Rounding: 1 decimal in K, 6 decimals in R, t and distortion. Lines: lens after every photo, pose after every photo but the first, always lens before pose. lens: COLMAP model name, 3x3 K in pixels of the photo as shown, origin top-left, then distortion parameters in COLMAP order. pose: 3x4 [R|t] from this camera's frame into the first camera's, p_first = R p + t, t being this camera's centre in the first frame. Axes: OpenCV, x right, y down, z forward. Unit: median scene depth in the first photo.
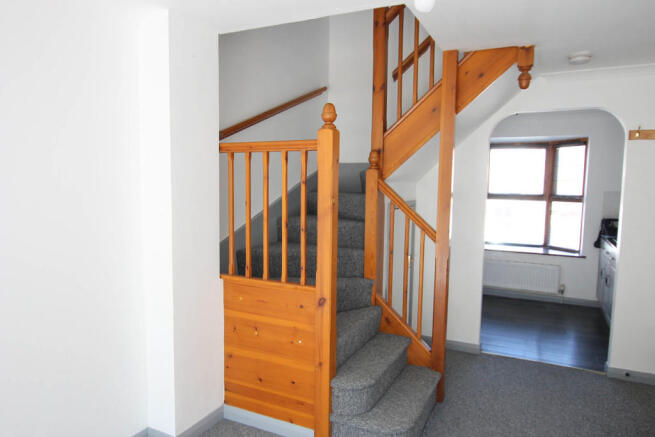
lens RADIAL K [[429.2, 0, 328.0], [0, 429.2, 218.9], [0, 0, 1]] dist [-0.011800, 0.001704]
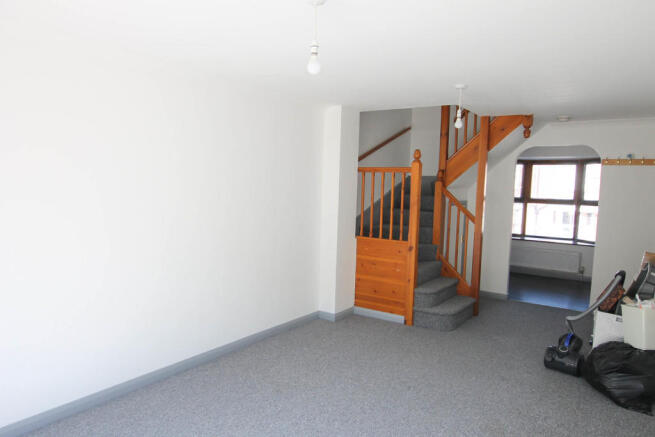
lens RADIAL K [[429.2, 0, 327.0], [0, 429.2, 219.6], [0, 0, 1]] dist [-0.011800, 0.001704]
pose [[0.988077, 0.026851, -0.151598, -0.083653], [-0.028024, 0.999592, -0.005605, 0.067400], [0.151386, 0.009787, 0.988426, -0.849451]]
